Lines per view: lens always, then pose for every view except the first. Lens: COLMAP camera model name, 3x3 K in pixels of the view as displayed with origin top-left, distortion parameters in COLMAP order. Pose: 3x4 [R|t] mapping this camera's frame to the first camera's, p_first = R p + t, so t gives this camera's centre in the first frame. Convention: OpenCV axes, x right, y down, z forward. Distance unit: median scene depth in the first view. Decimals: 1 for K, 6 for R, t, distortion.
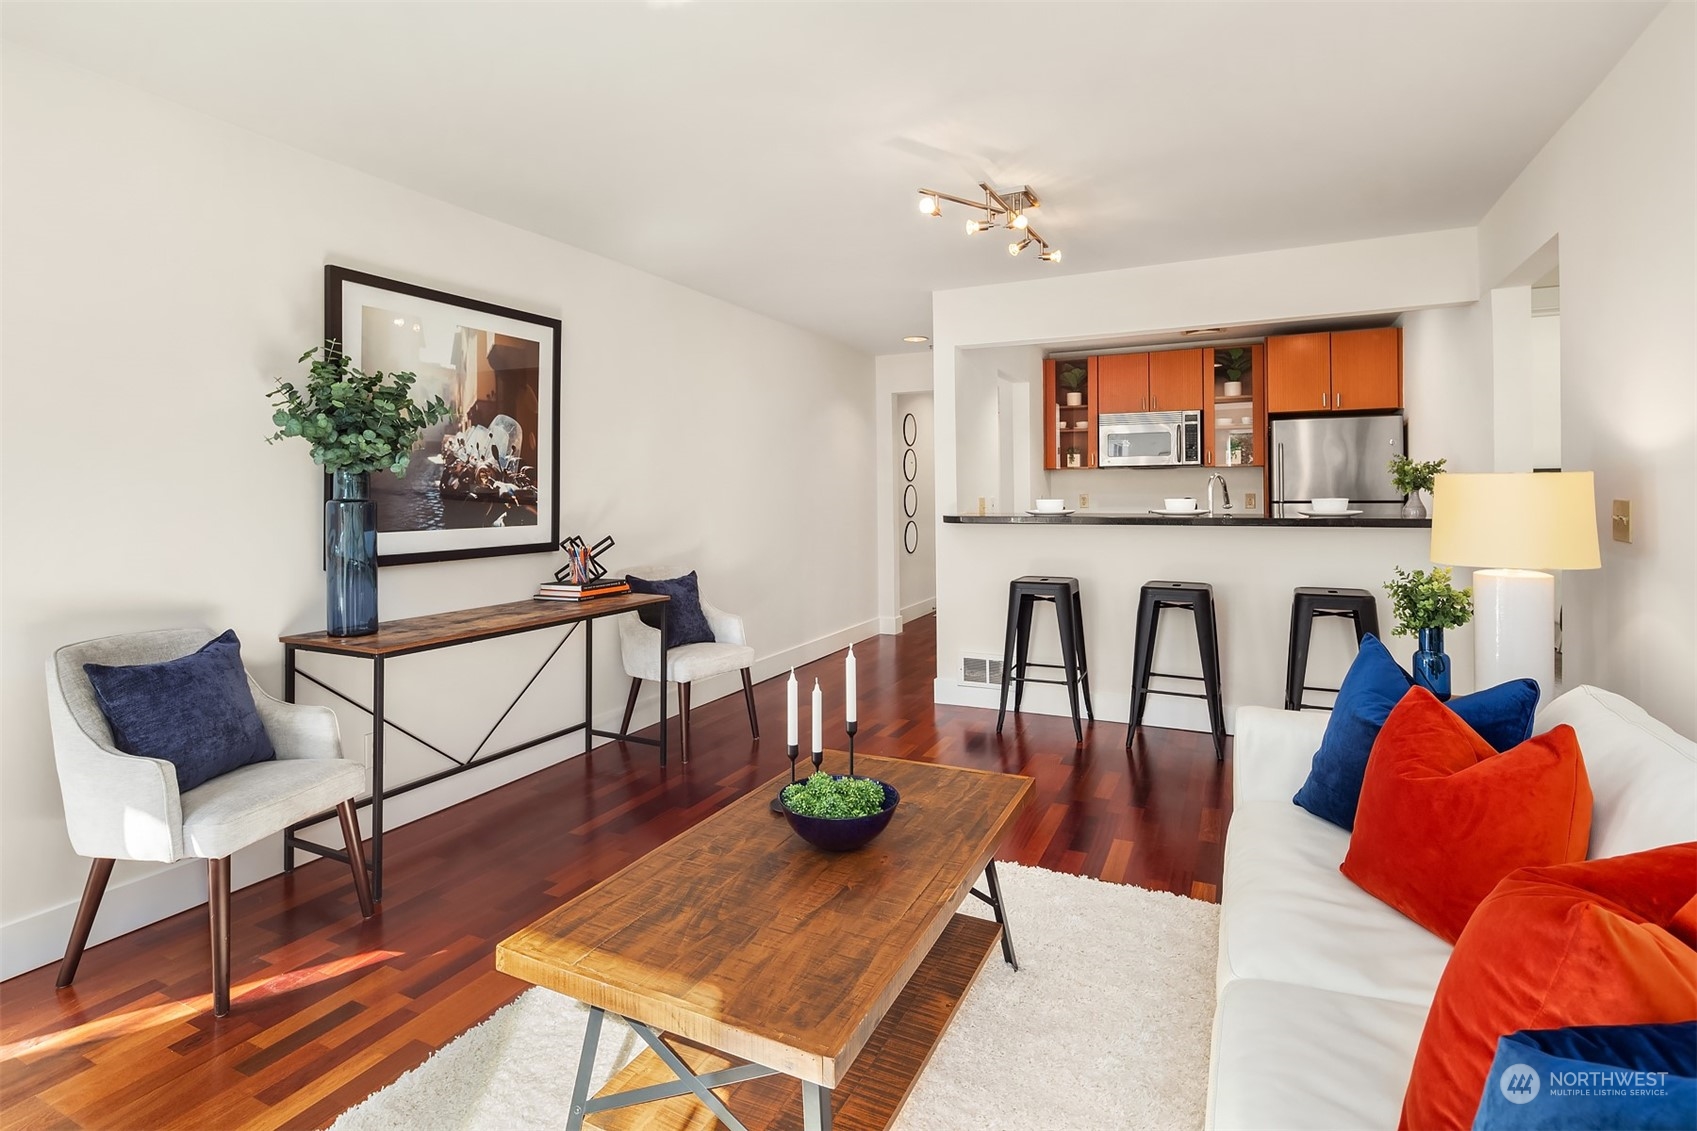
lens RADIAL K [[833.8, 0, 840.8], [0, 833.8, 490.2], [0, 0, 1]] dist [0.004218, -0.004023]
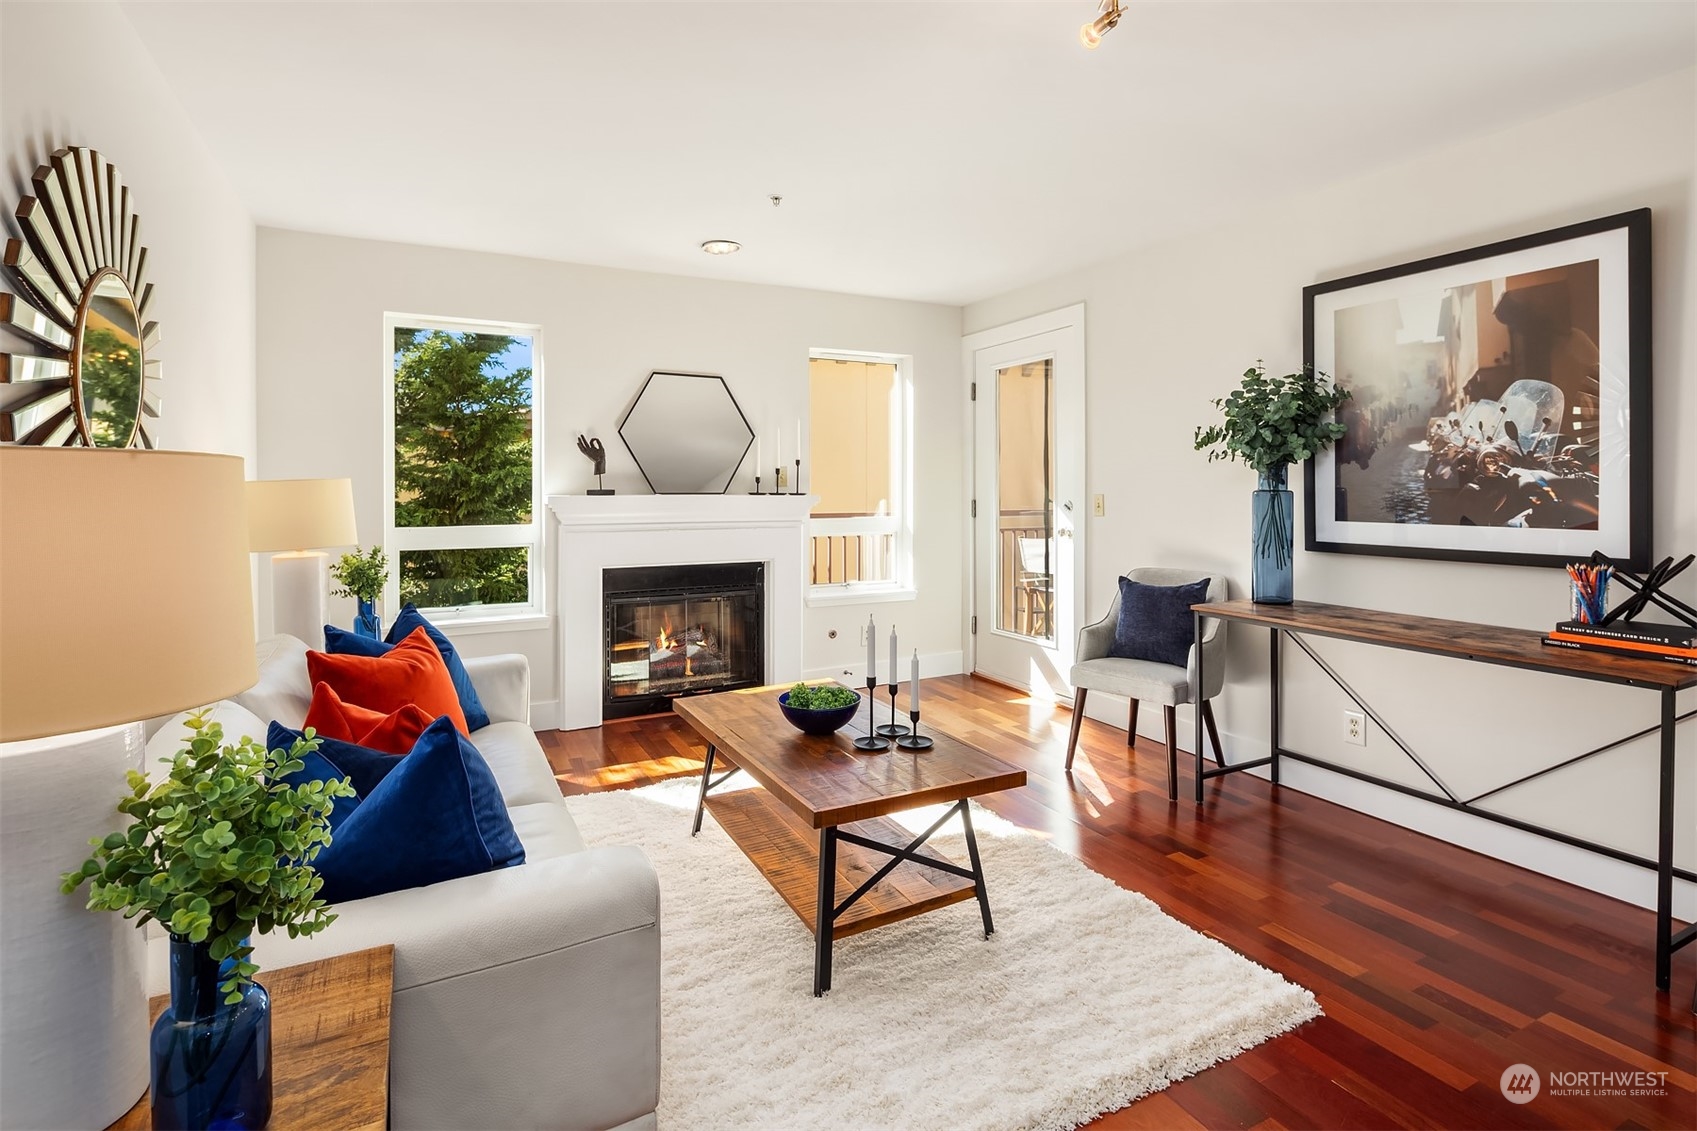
lens RADIAL K [[833.8, 0, 854.4], [0, 833.8, 496.7], [0, 0, 1]] dist [0.004218, -0.004023]
pose [[-0.603511, 0.017473, -0.797163, 0.544133], [0.010274, 0.999847, 0.014137, -0.001222], [0.797289, 0.000342, -0.603598, 0.936800]]
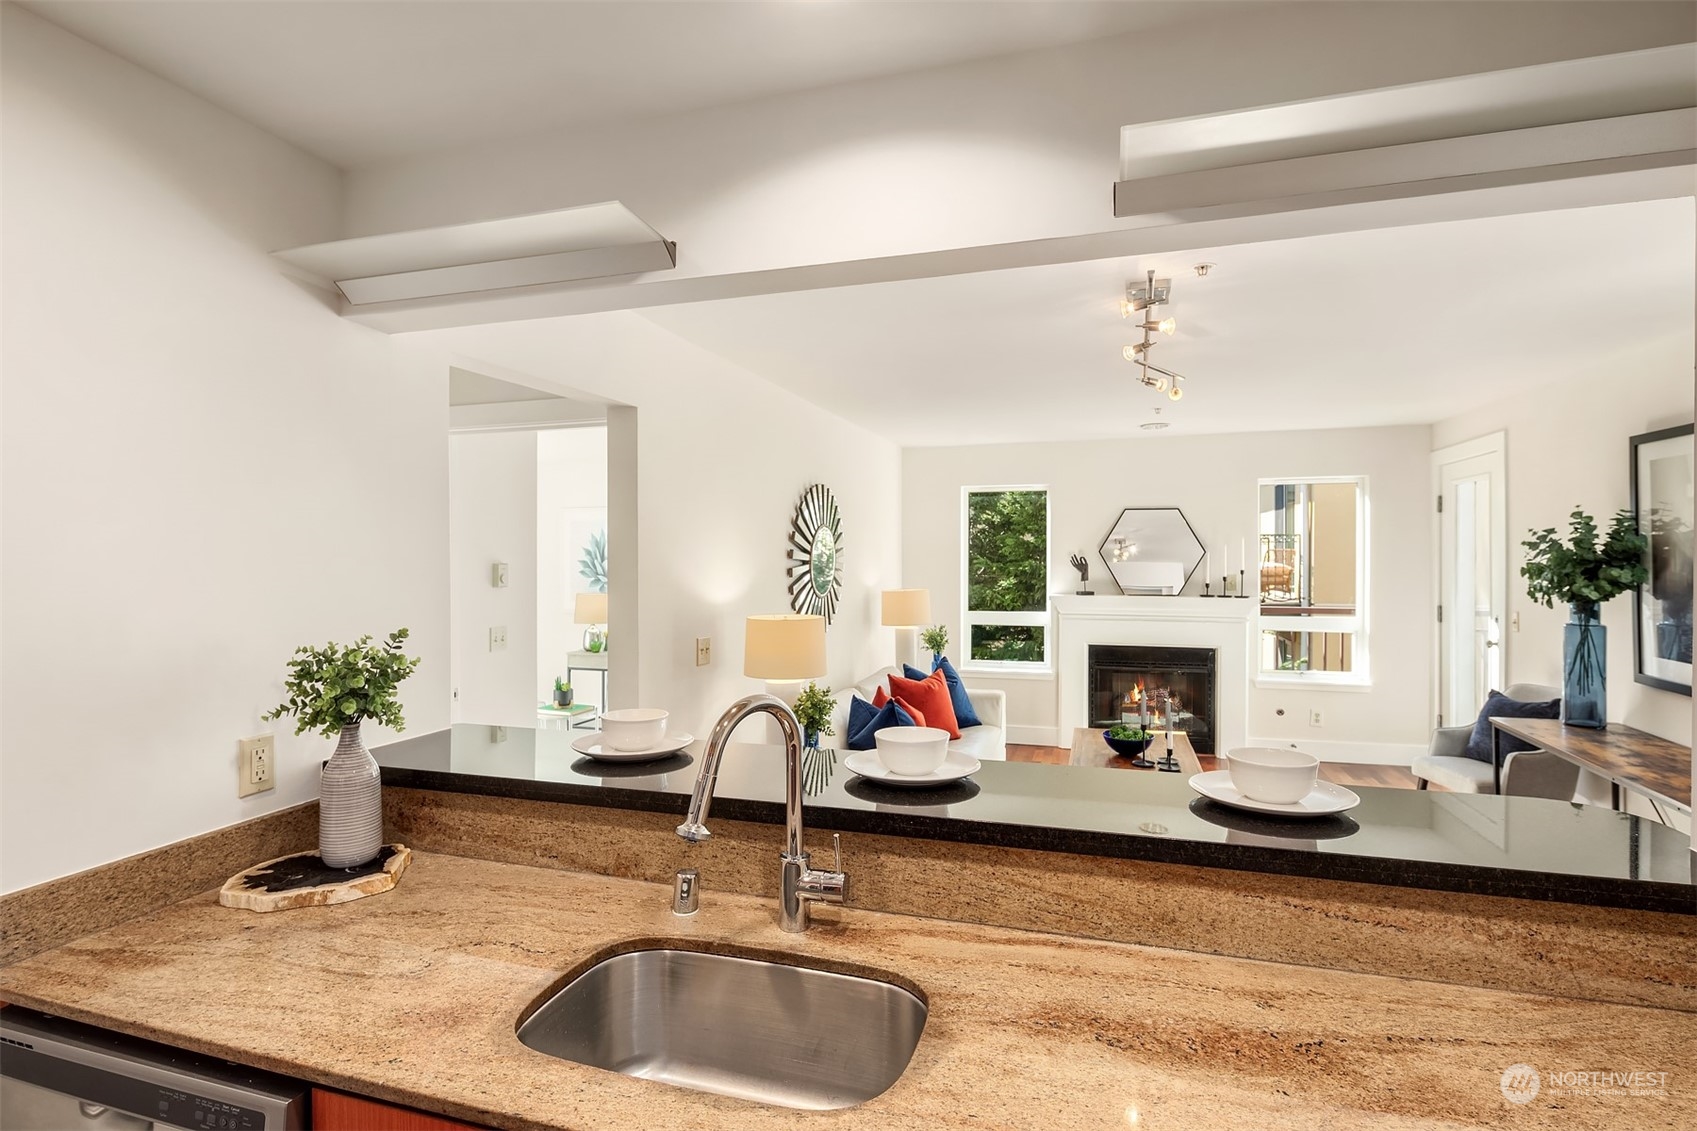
lens RADIAL K [[833.8, 0, 847.5], [0, 833.8, 559.7], [0, 0, 1]] dist [0.004218, -0.004023]
pose [[-0.989550, 0.013856, -0.143525, 0.569251], [0.012690, 0.999879, 0.009041, -0.087783], [0.143633, 0.007125, -0.989605, 1.611959]]
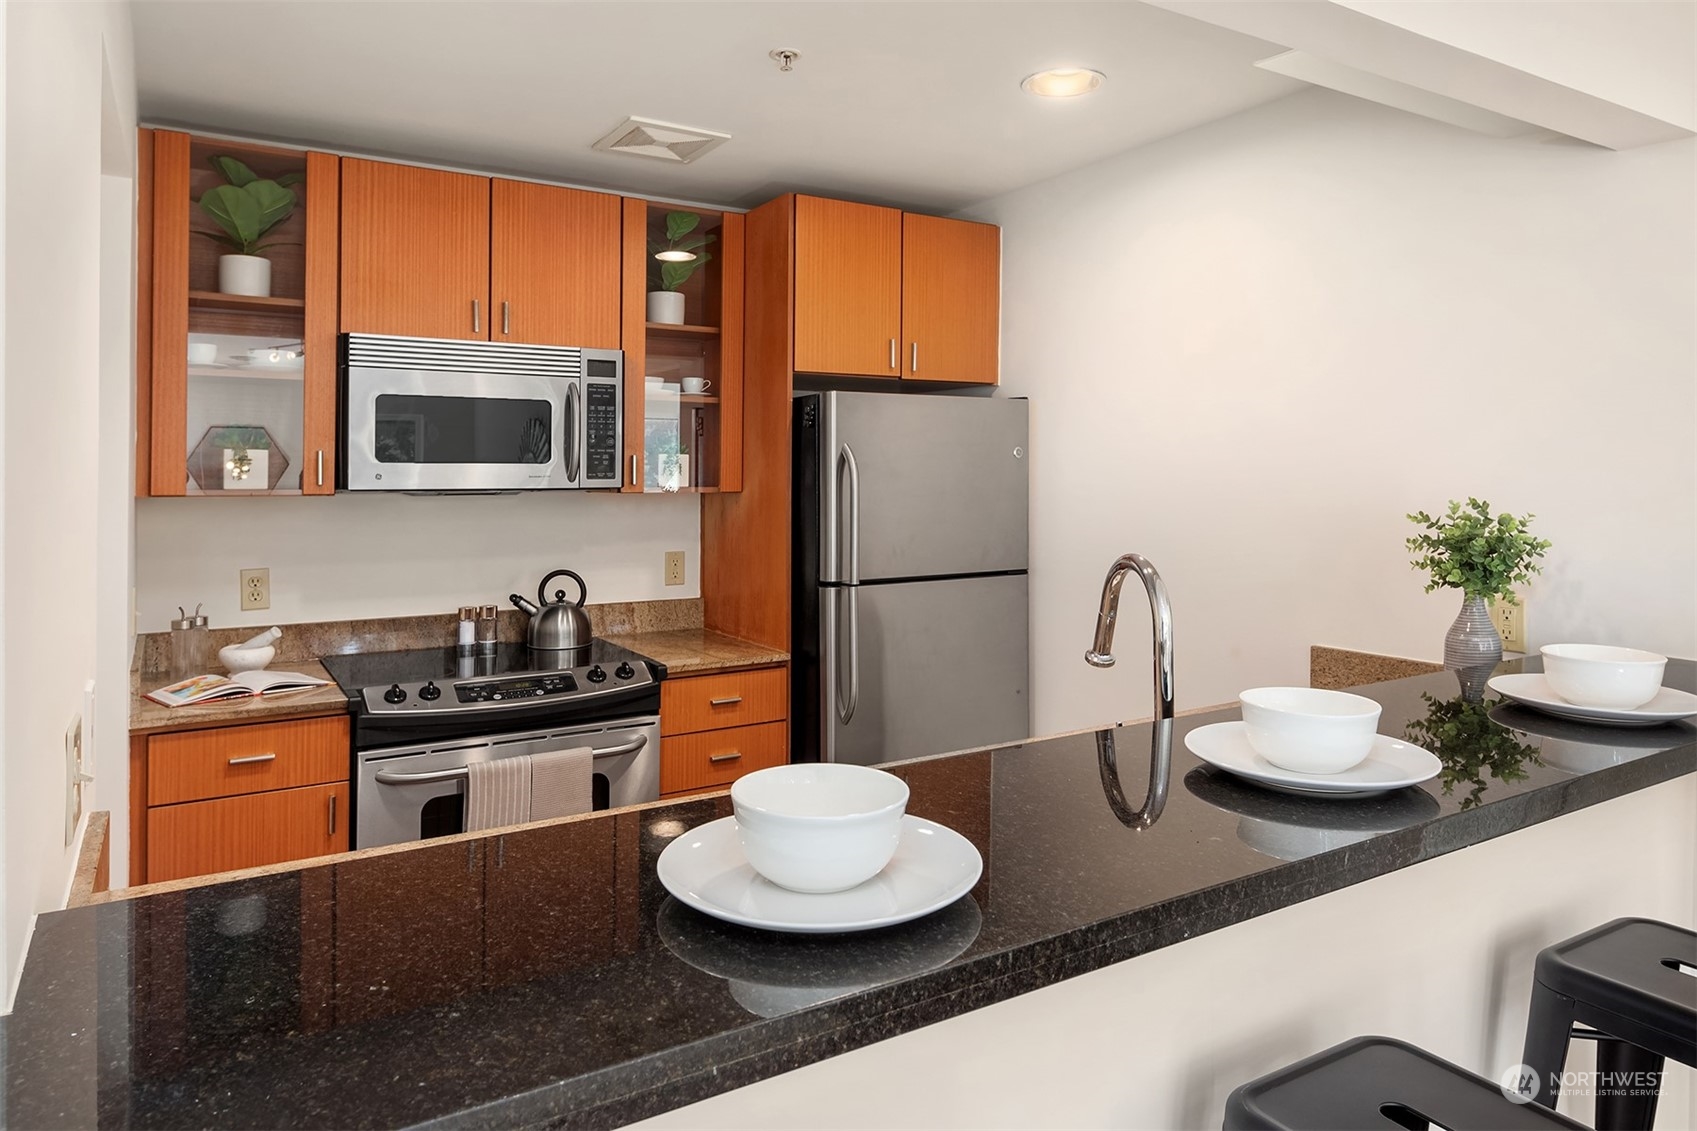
lens RADIAL K [[1049.7, 0, 841.4], [0, 1049.7, 460.7], [0, 0, 1]] dist [-0.017629, 0.001326]
pose [[0.527102, 0.019880, 0.849570, 0.116193], [-0.002707, 0.999761, -0.021715, -0.057478], [-0.849798, 0.009146, 0.527029, 1.118174]]
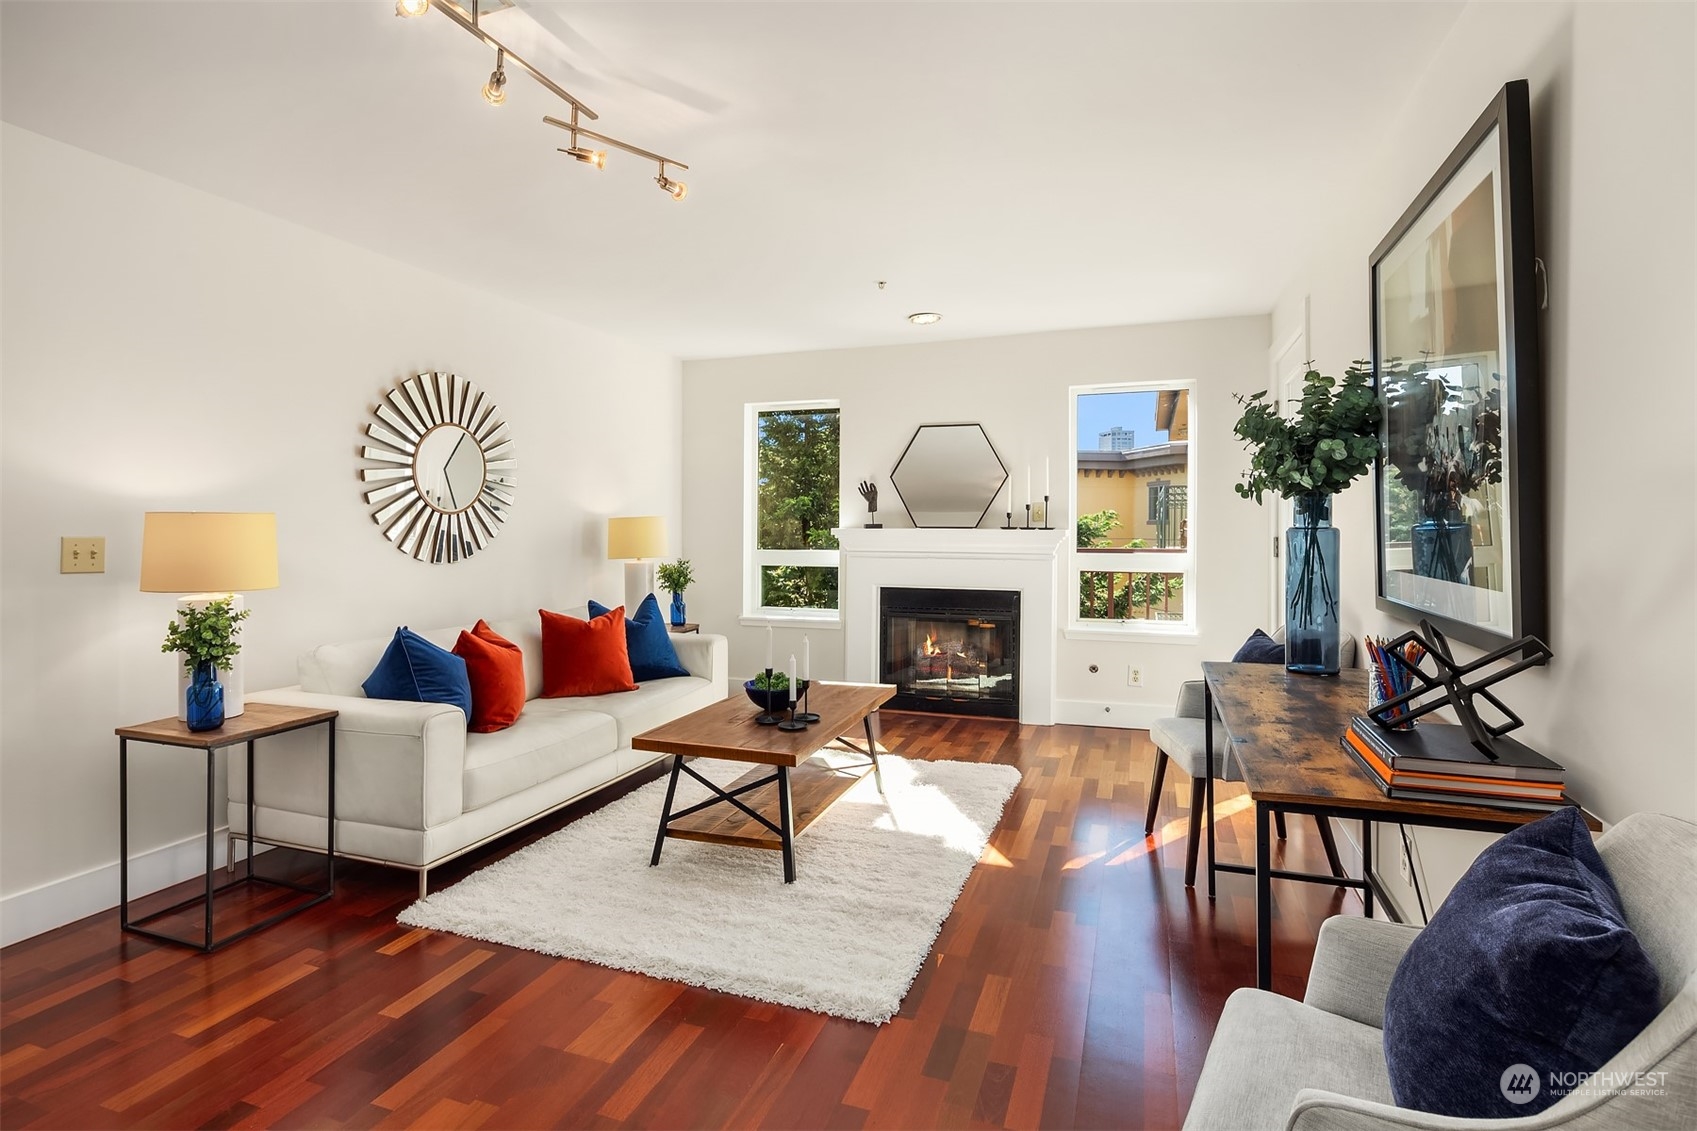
lens RADIAL K [[833.8, 0, 842.9], [0, 833.8, 522.6], [0, 0, 1]] dist [0.004218, -0.004023]
pose [[-0.995009, 0.008747, -0.099406, 0.020179], [0.009088, 0.999954, -0.002971, 0.003506], [0.099375, -0.003859, -0.995043, 1.412183]]
